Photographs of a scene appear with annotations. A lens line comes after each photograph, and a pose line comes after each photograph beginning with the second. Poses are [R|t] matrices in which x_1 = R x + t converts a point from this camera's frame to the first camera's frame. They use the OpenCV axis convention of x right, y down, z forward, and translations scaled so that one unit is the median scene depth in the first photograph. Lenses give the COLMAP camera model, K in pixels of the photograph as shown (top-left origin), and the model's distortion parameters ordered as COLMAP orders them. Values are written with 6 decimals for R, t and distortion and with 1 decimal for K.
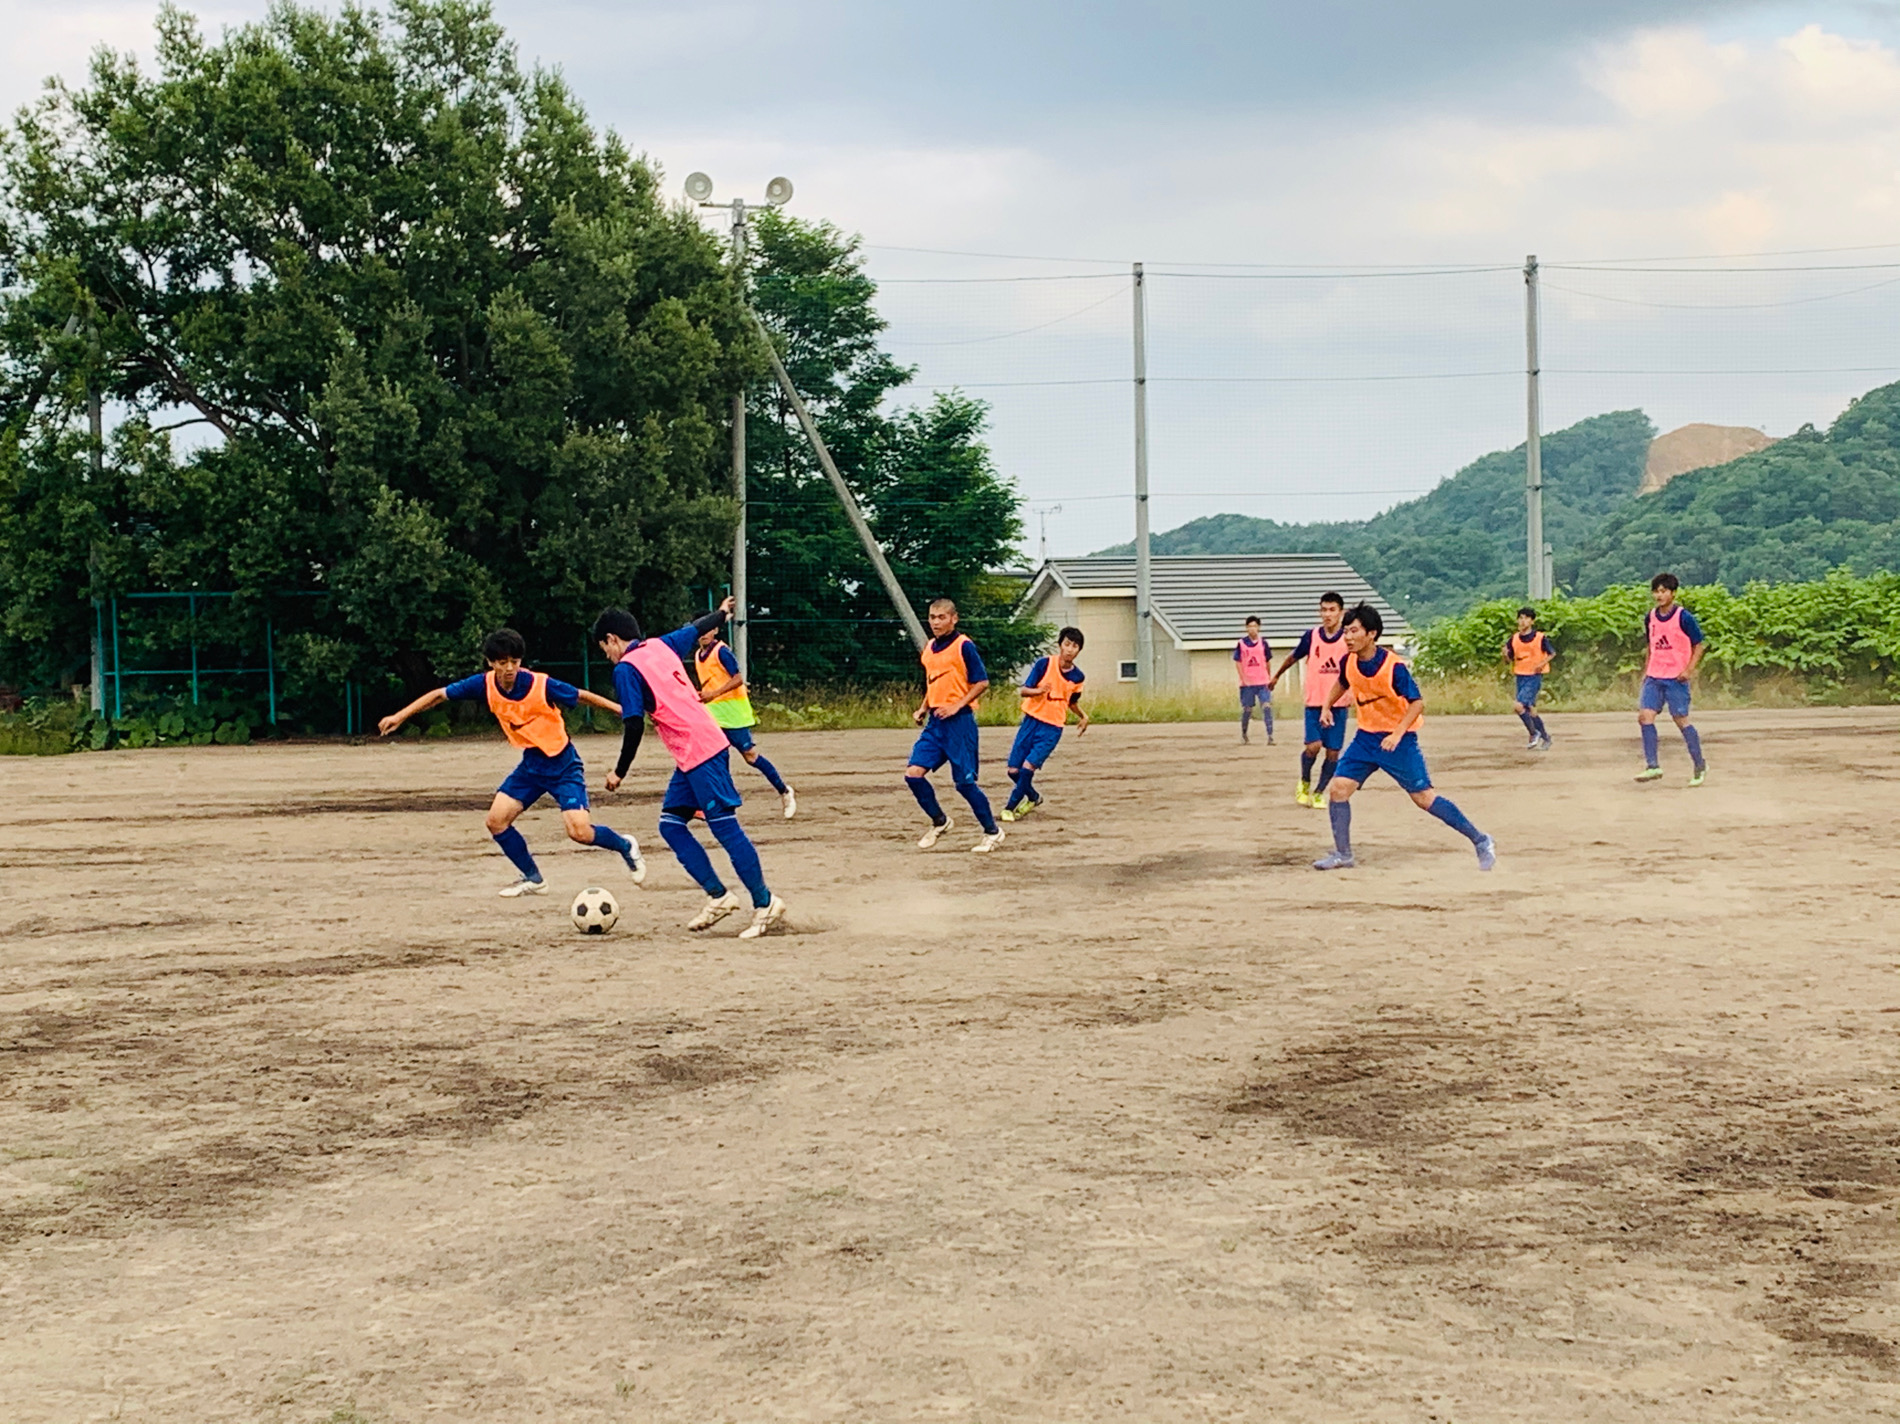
lens RADIAL K [[3416.3, 0, 891.6], [0, 3416.3, 708.0], [0, 0, 1]] dist [0.125266, 0.000000]
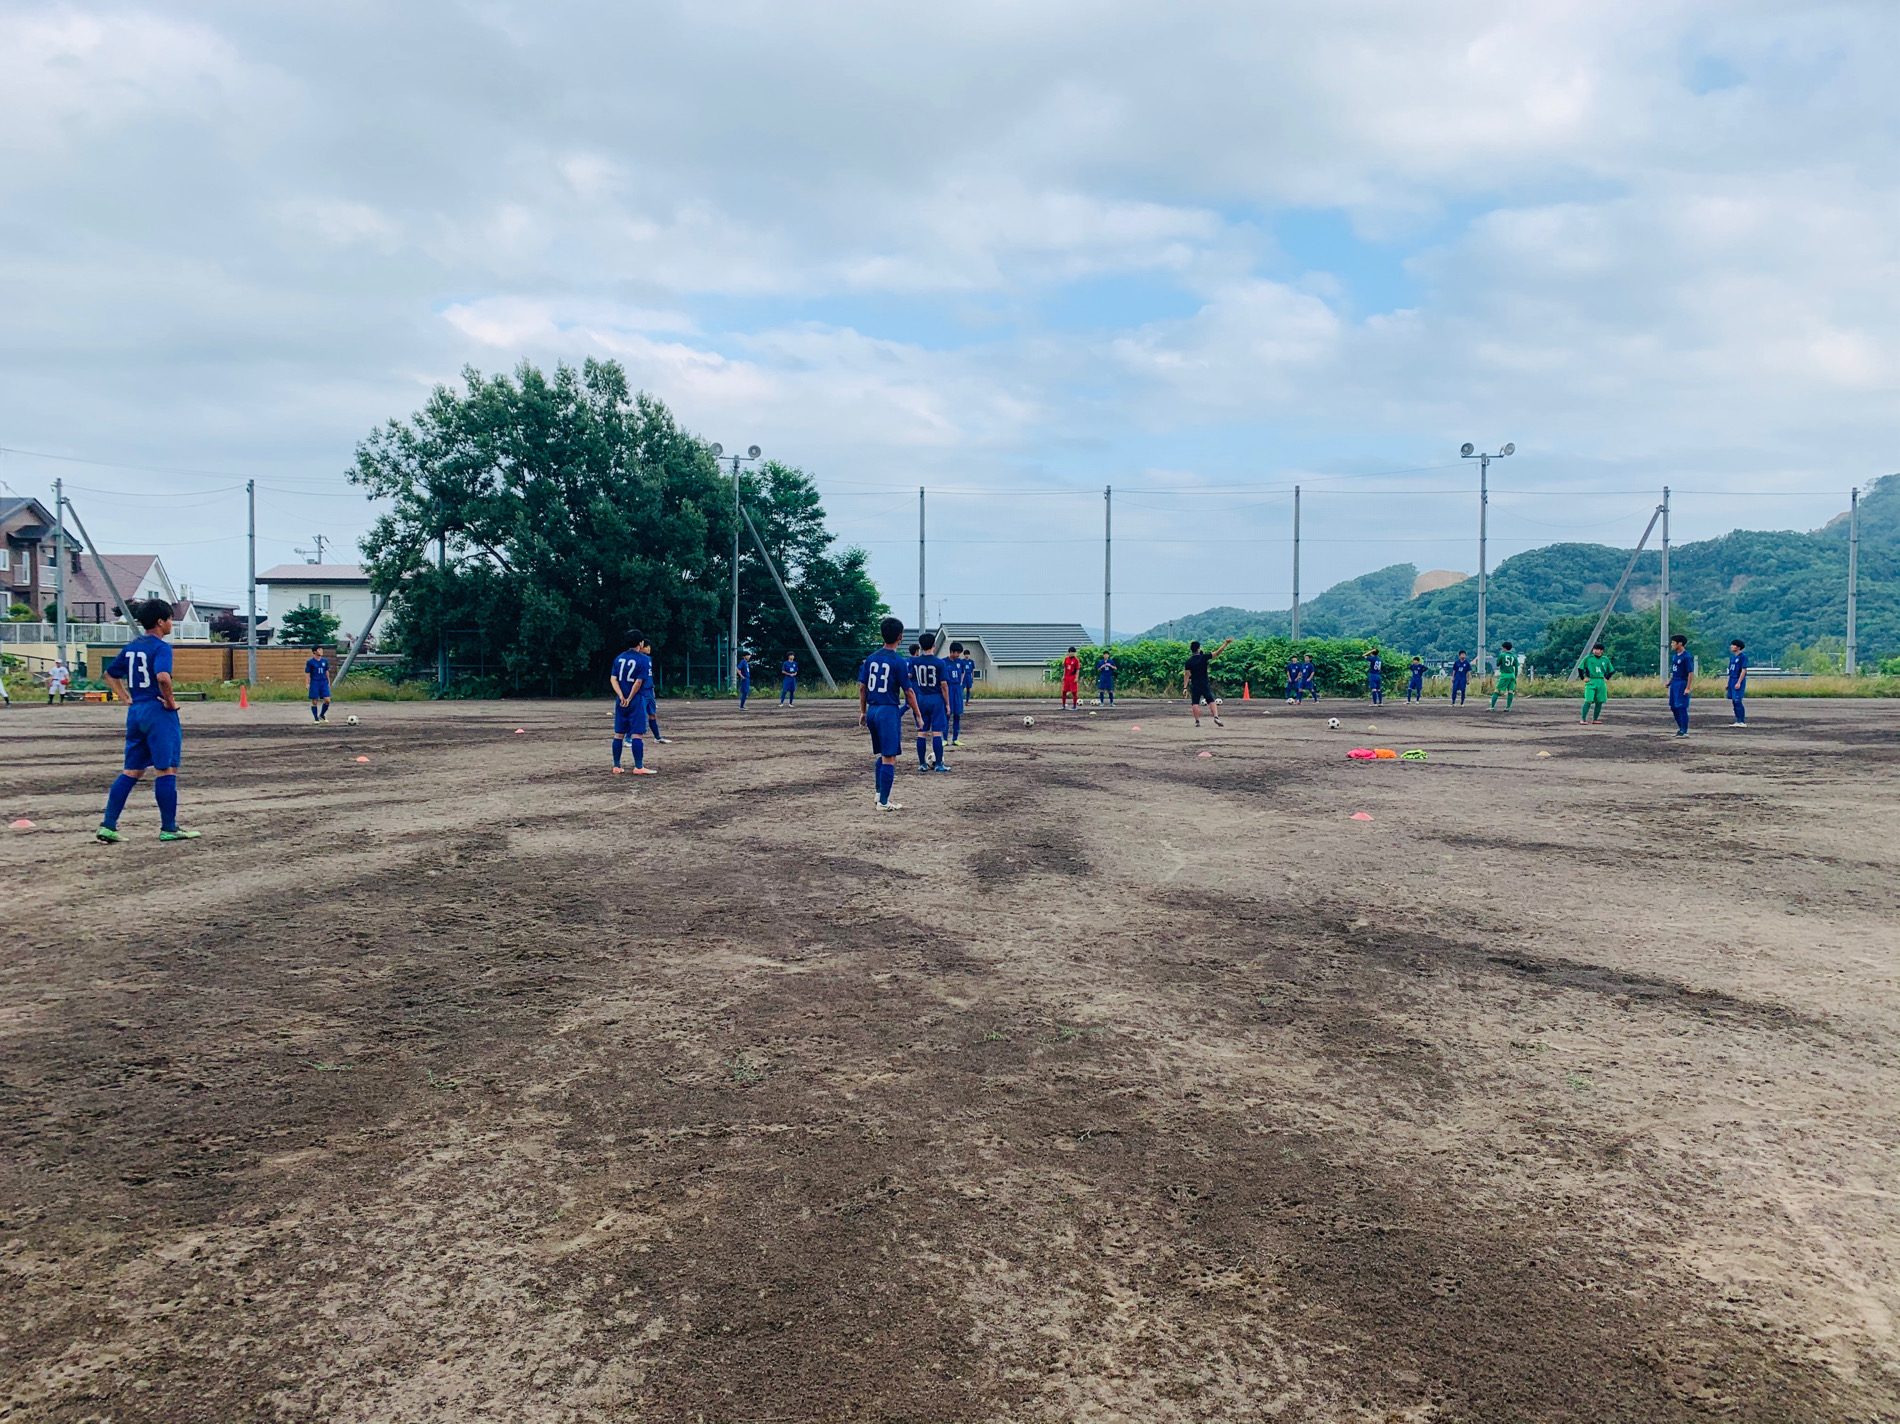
lens RADIAL K [[1447.8, 0, 942.4], [0, 1447.8, 703.5], [0, 0, 1]] dist [0.041403, -0.027730]
pose [[0.993957, 0.024165, -0.107075, 0.173874], [-0.022789, 0.999641, 0.014060, -0.005633], [0.107377, -0.011535, 0.994151, 0.086046]]
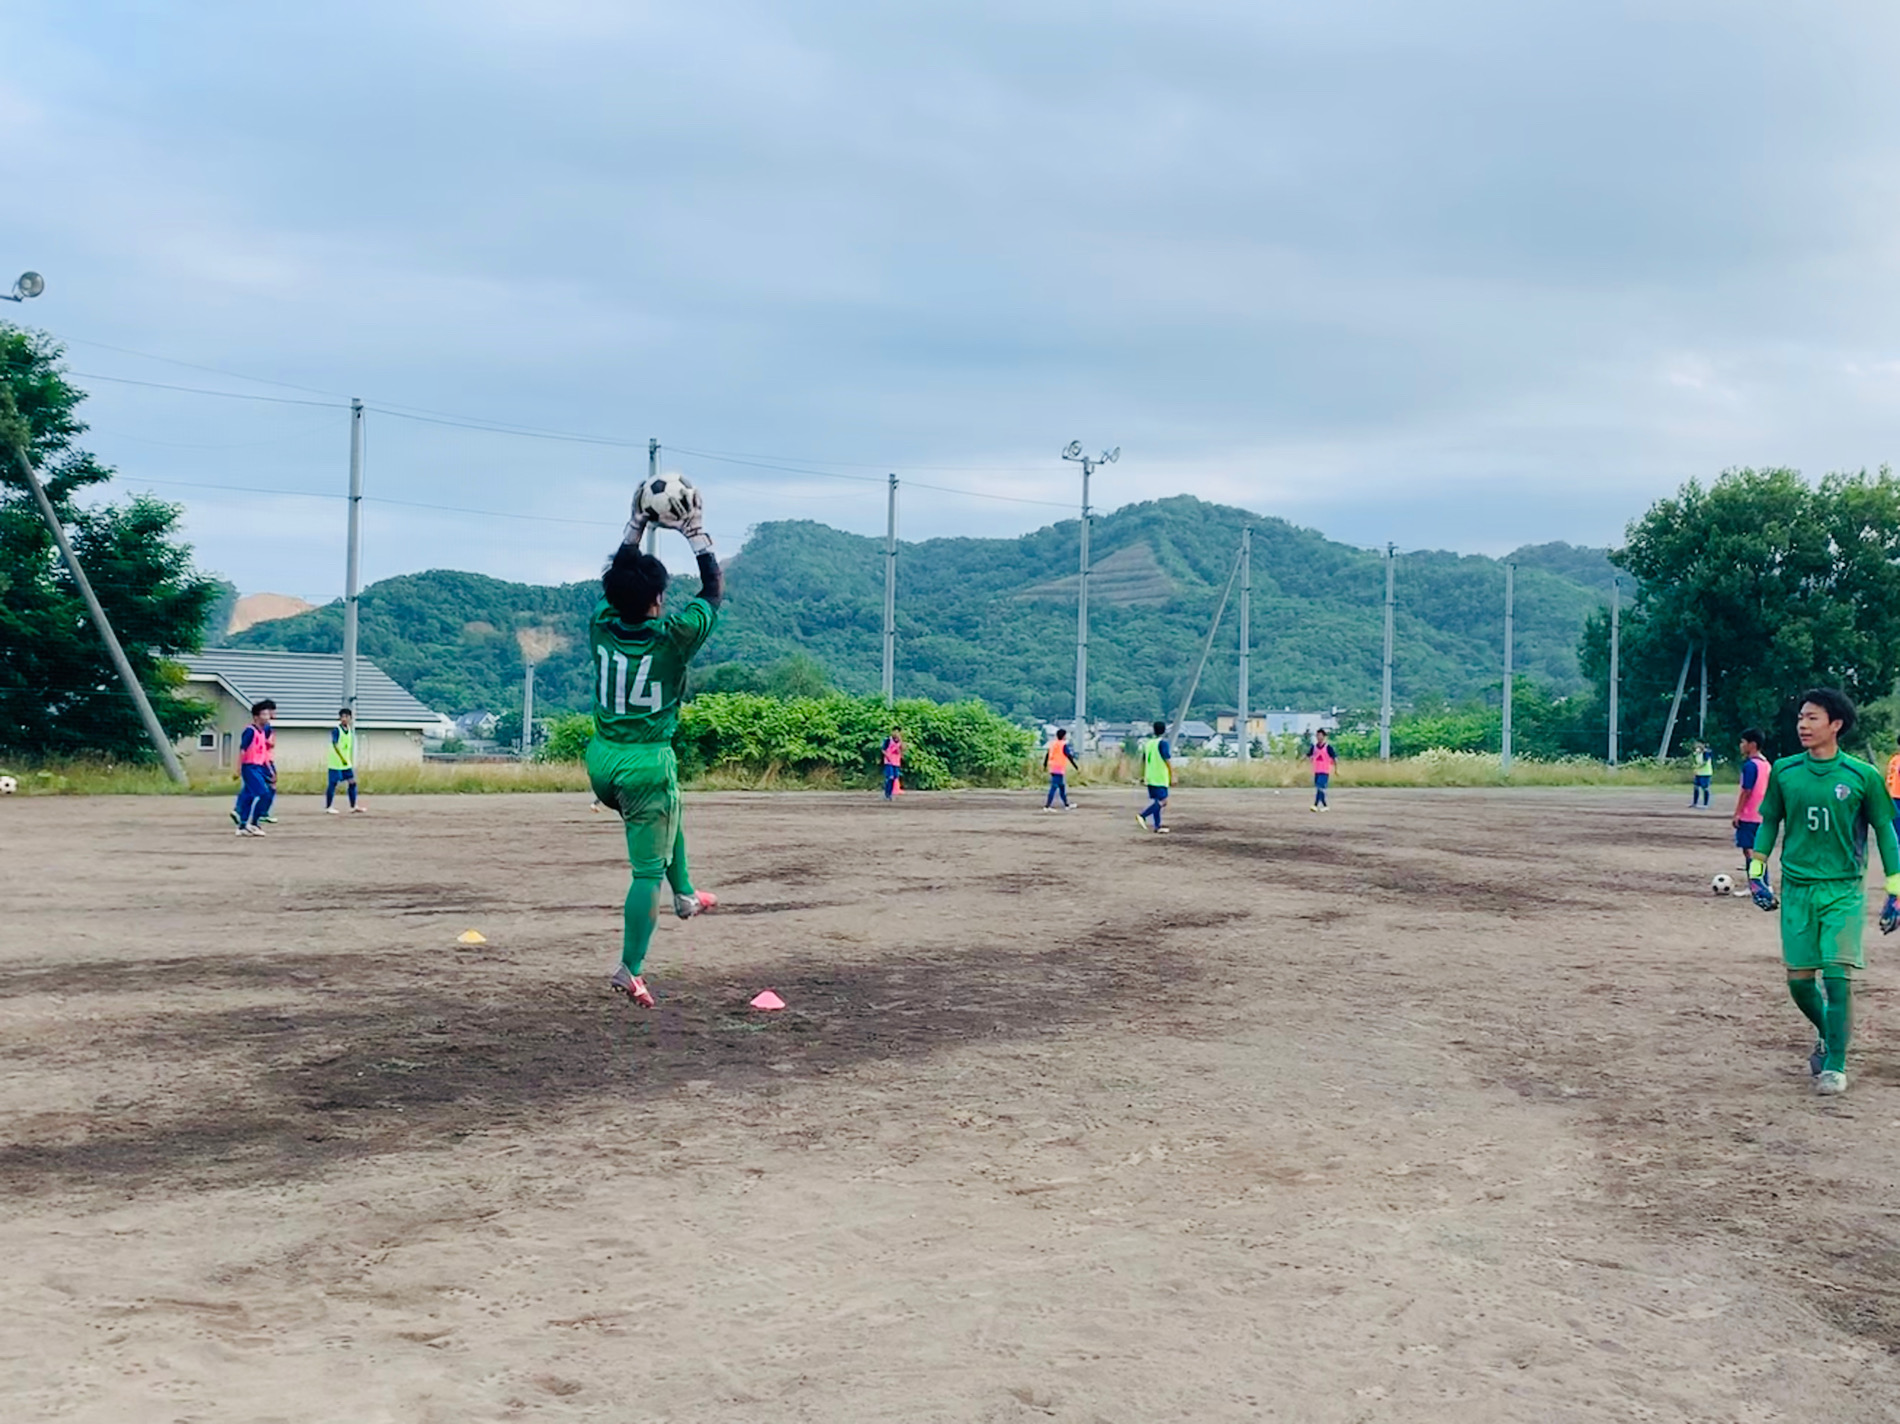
lens RADIAL K [[1917.6, 0, 933.9], [0, 1917.6, 625.5], [0, 0, 1]] dist [0.102035, 0.000000]
pose [[0.836507, 0.070521, 0.543399, -0.112461], [-0.031936, 0.996273, -0.080132, -0.005108], [-0.547024, 0.049677, 0.835642, 0.314051]]
